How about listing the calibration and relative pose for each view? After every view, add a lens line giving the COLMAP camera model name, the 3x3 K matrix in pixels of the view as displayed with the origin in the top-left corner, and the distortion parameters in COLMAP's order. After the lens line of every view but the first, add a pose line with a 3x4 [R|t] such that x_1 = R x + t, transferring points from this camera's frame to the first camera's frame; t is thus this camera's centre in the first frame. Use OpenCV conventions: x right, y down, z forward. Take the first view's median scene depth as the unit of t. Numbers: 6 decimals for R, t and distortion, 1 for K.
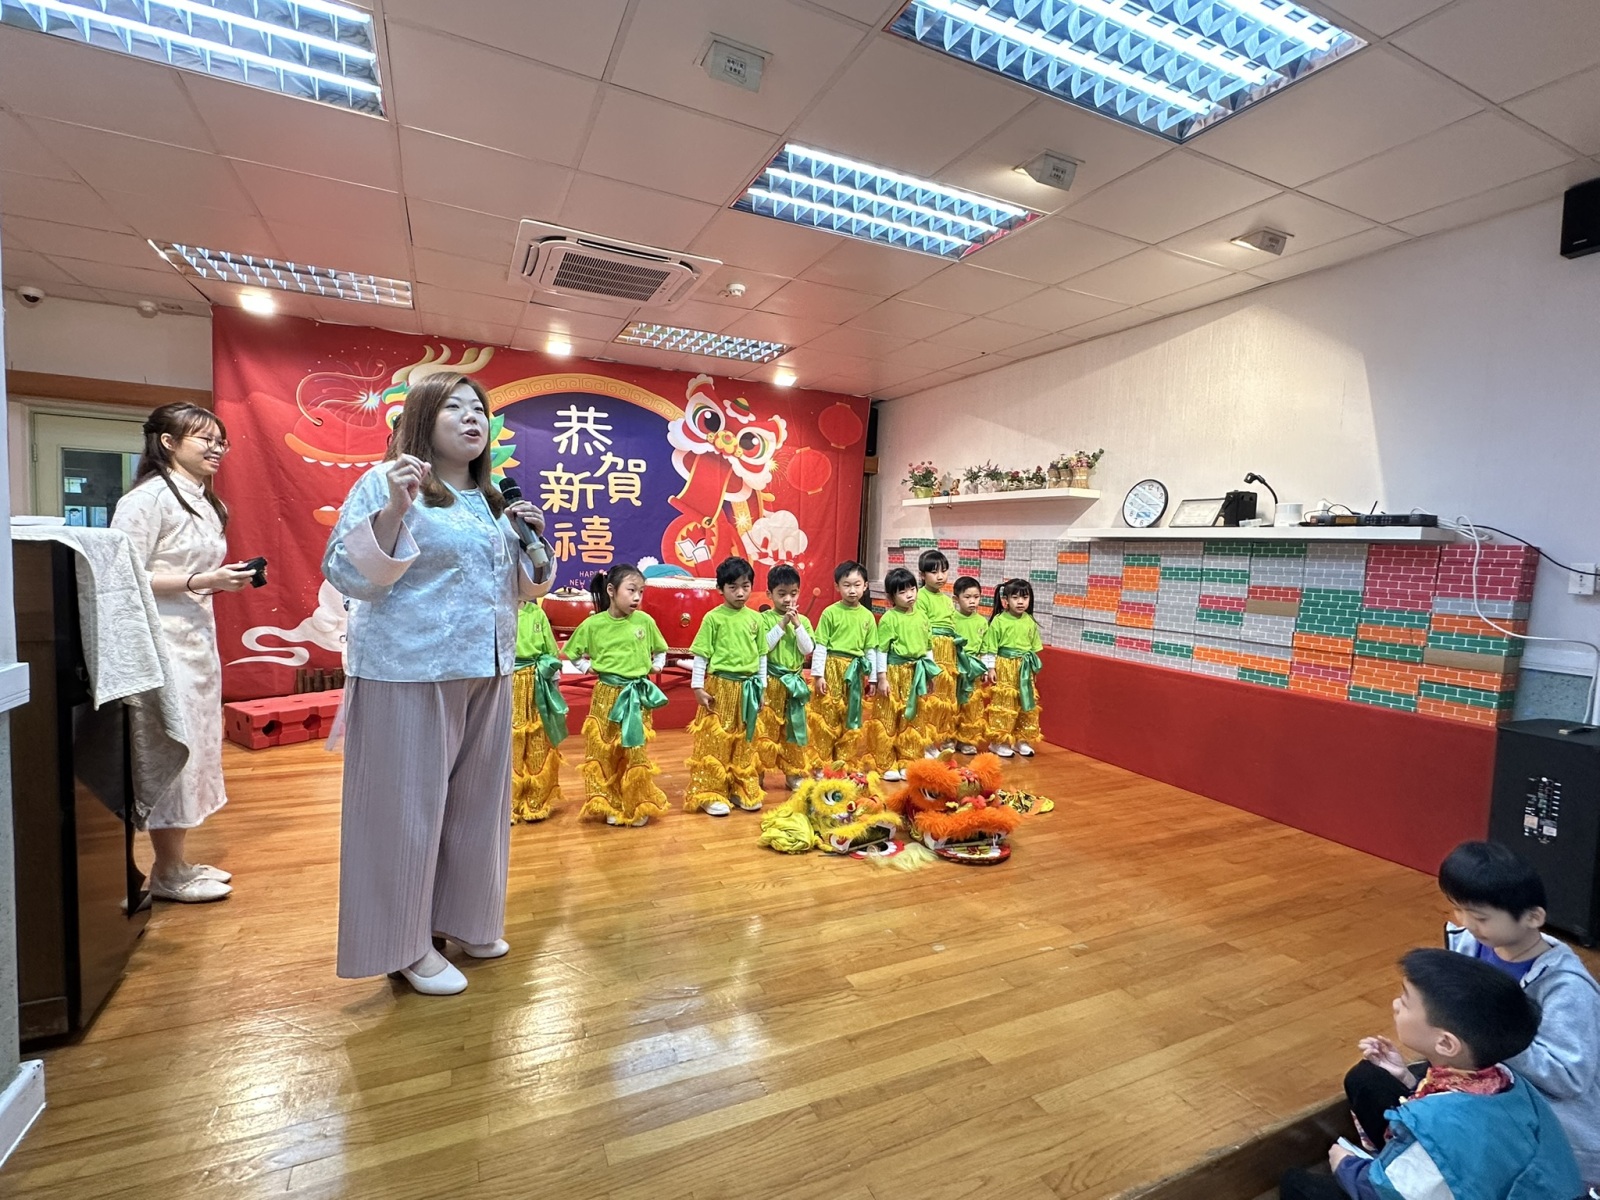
lens RADIAL K [[742.2, 0, 796.2], [0, 742.2, 594.8], [0, 0, 1]] dist [-0.017234, 0.001089]
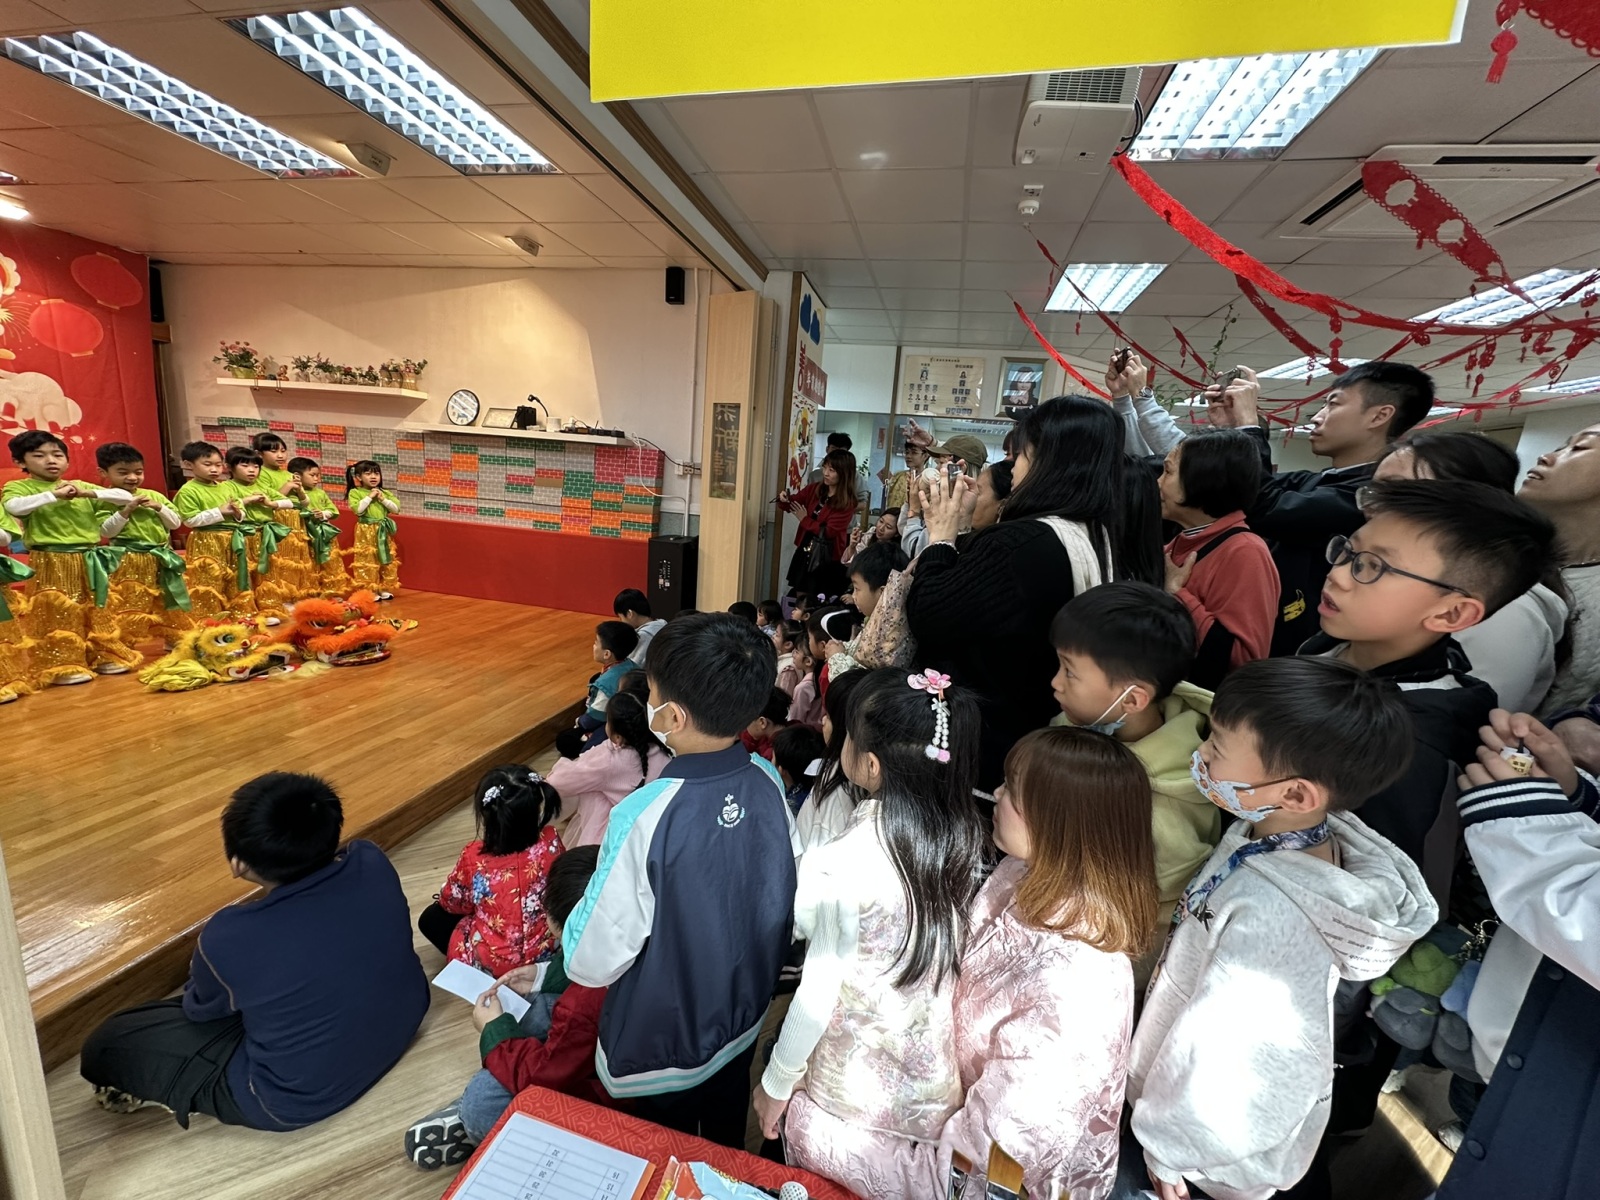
lens RADIAL K [[649.4, 0, 795.6], [0, 649.4, 598.8], [0, 0, 1]] dist [0.009427, -0.000215]
pose [[0.626059, -0.142993, 0.766553, -0.156234], [-0.001824, 0.982772, 0.184816, 0.003413], [-0.779773, -0.117104, 0.615012, -0.346909]]
